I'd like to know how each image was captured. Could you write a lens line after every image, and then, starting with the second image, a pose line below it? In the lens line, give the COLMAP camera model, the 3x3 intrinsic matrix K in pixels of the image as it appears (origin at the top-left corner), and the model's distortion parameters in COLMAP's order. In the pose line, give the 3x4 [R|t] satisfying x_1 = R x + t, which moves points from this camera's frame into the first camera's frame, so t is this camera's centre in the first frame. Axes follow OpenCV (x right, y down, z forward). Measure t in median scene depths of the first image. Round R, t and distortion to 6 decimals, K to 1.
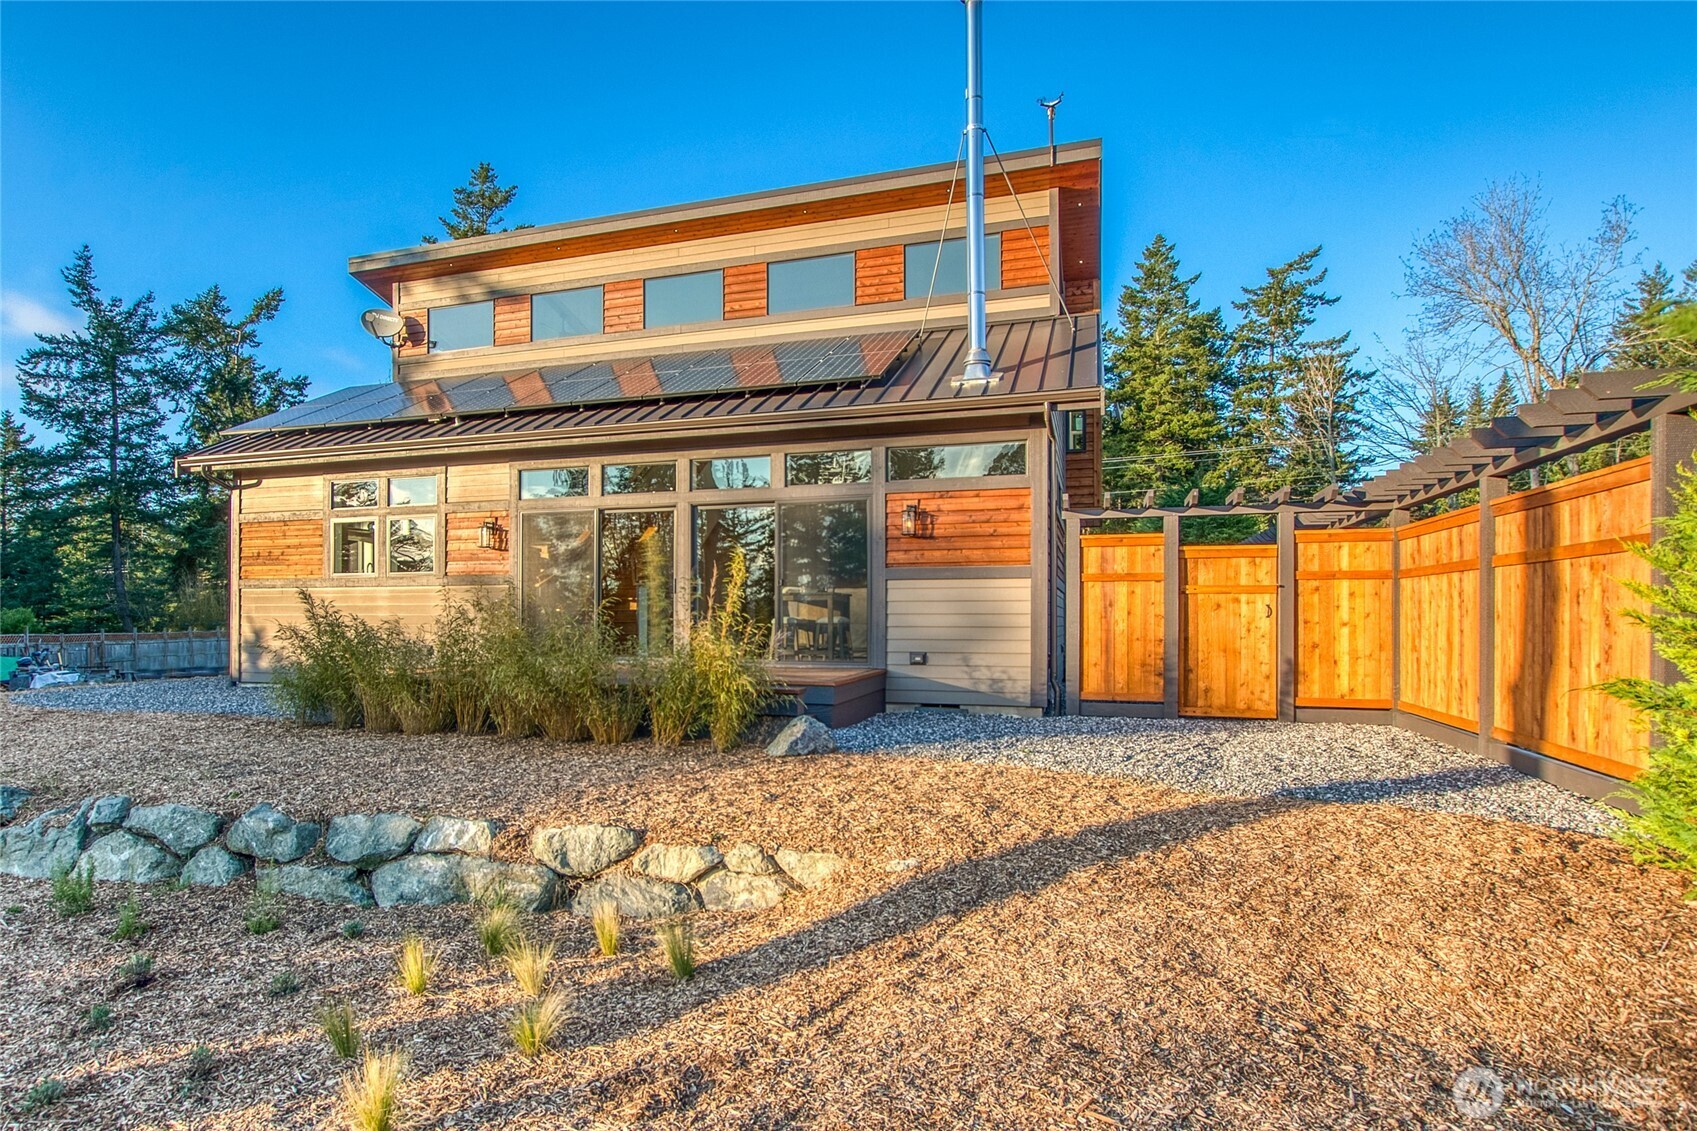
lens RADIAL K [[782.7, 0, 848.5], [0, 782.7, 565.5], [0, 0, 1]] dist [-0.001198, -0.000207]
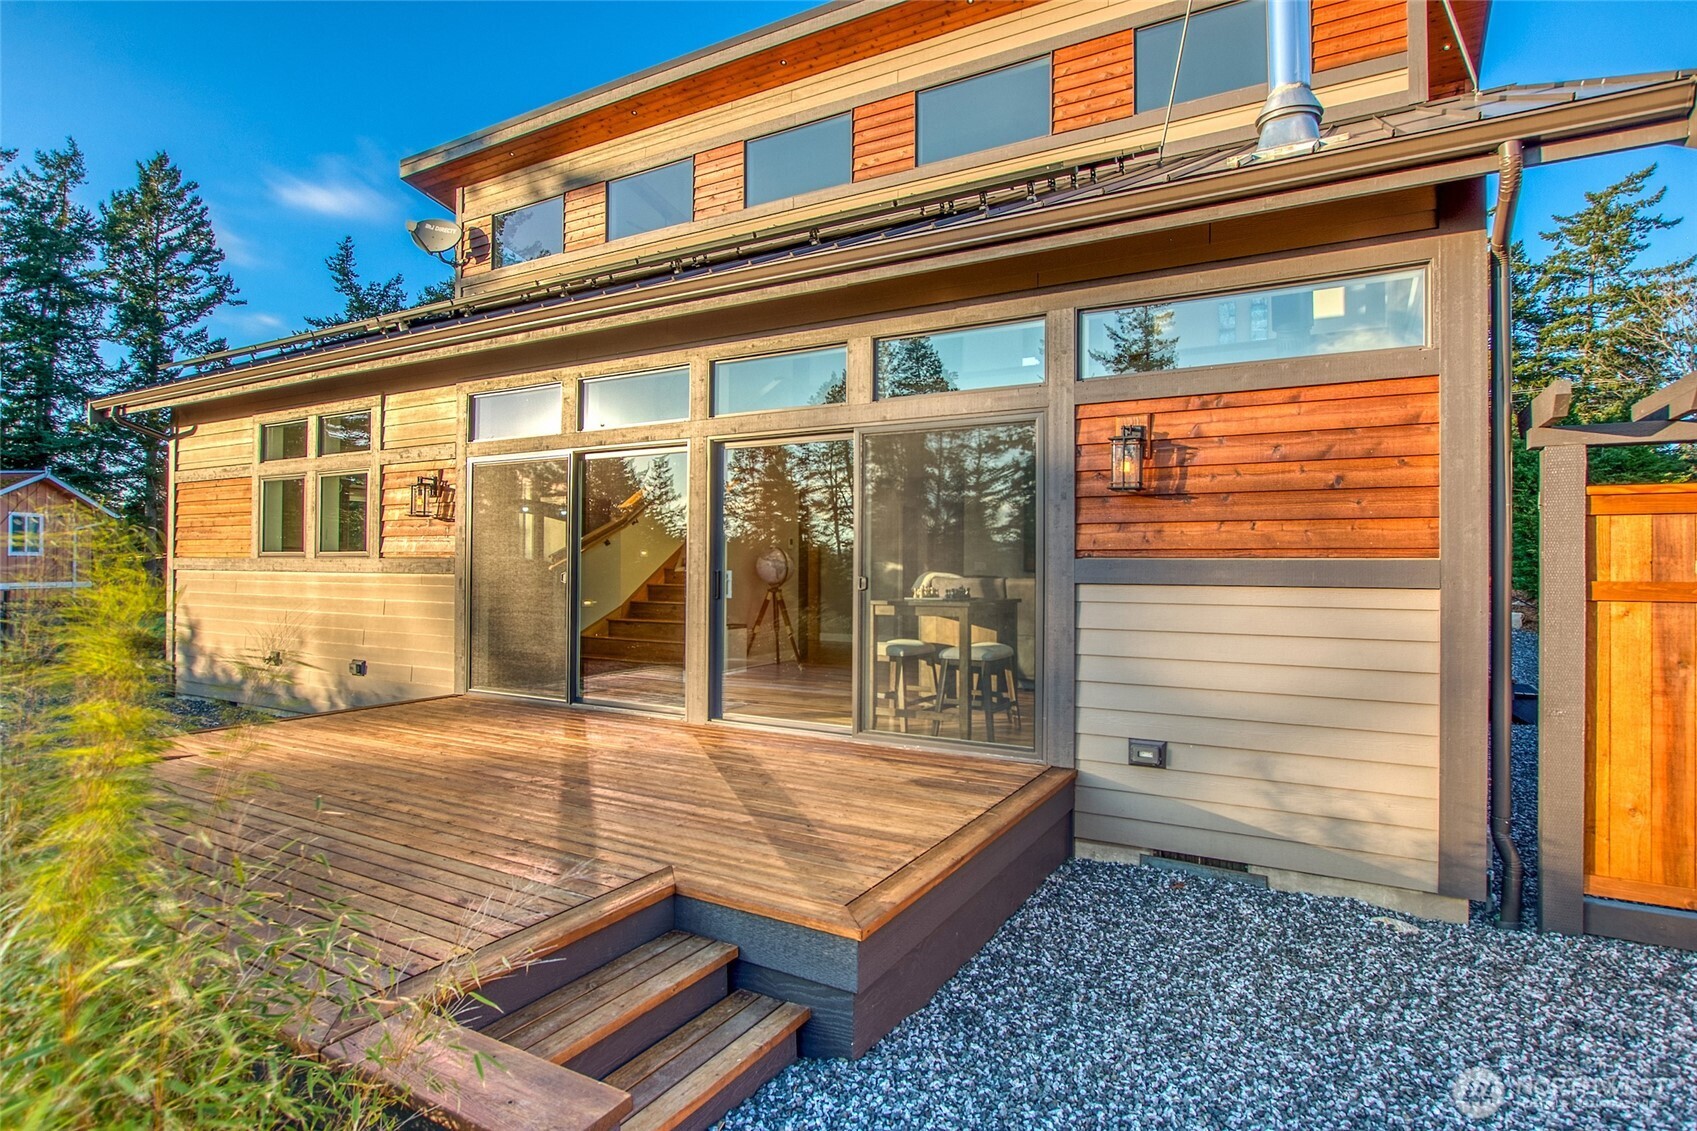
lens RADIAL K [[782.2, 0, 800.8], [0, 782.2, 520.6], [0, 0, 1]] dist [0.000417, 0.000074]
pose [[0.940546, 0.003044, -0.339652, 0.051821], [-0.002318, 0.999994, 0.002542, -0.021134], [0.339657, -0.001603, 0.940548, 0.484595]]
